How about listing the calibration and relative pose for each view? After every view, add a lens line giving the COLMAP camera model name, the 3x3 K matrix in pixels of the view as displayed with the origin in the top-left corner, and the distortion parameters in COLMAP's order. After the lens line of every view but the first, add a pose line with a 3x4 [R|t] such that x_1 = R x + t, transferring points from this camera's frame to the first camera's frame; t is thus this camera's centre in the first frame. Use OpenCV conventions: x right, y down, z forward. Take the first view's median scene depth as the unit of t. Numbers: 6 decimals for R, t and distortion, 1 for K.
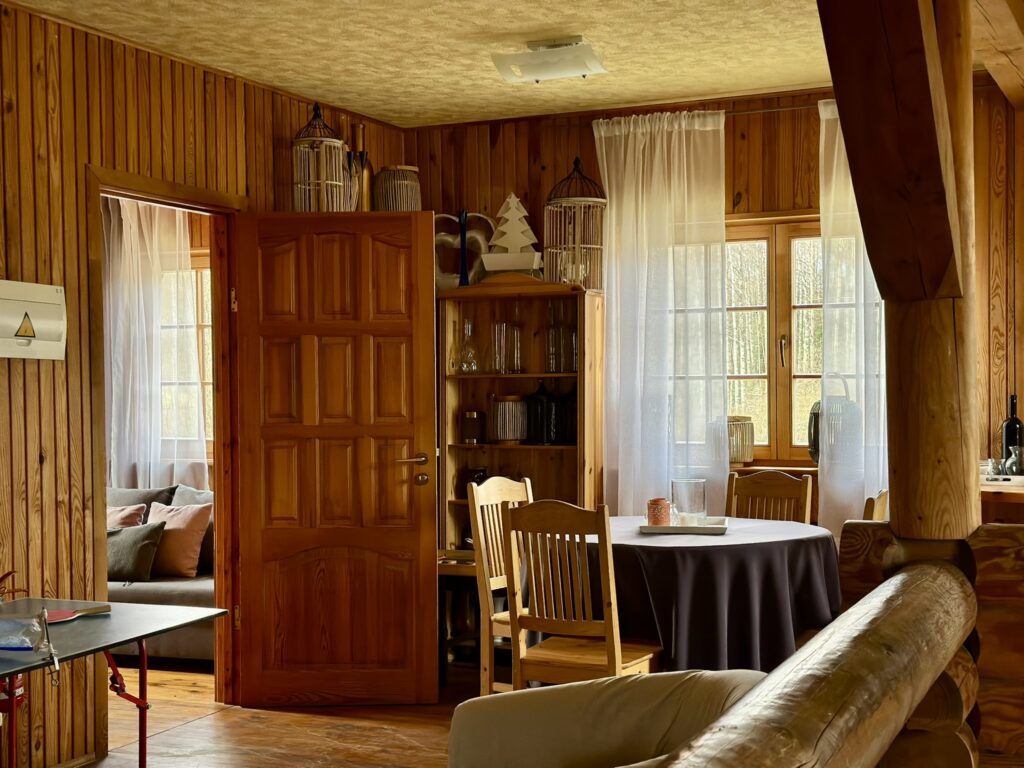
lens RADIAL K [[1432.6, 0, 508.1], [0, 1432.6, 388.8], [0, 0, 1]] dist [0.107546, 0.000000]
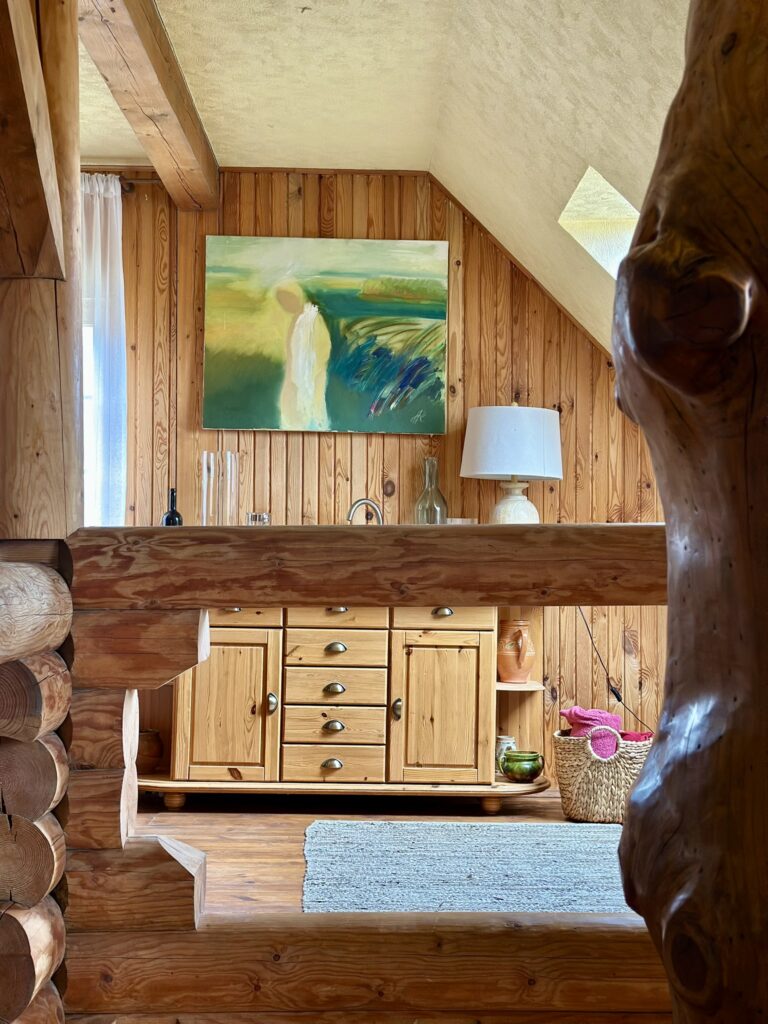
lens RADIAL K [[1432.6, 0, 380.7], [0, 1432.6, 509.5], [0, 0, 1]] dist [0.107546, 0.000000]
pose [[0.903707, 0.027983, 0.427236, 0.104441], [-0.008619, 0.998849, -0.047189, 0.126806], [-0.428065, 0.038963, 0.902908, 0.079626]]
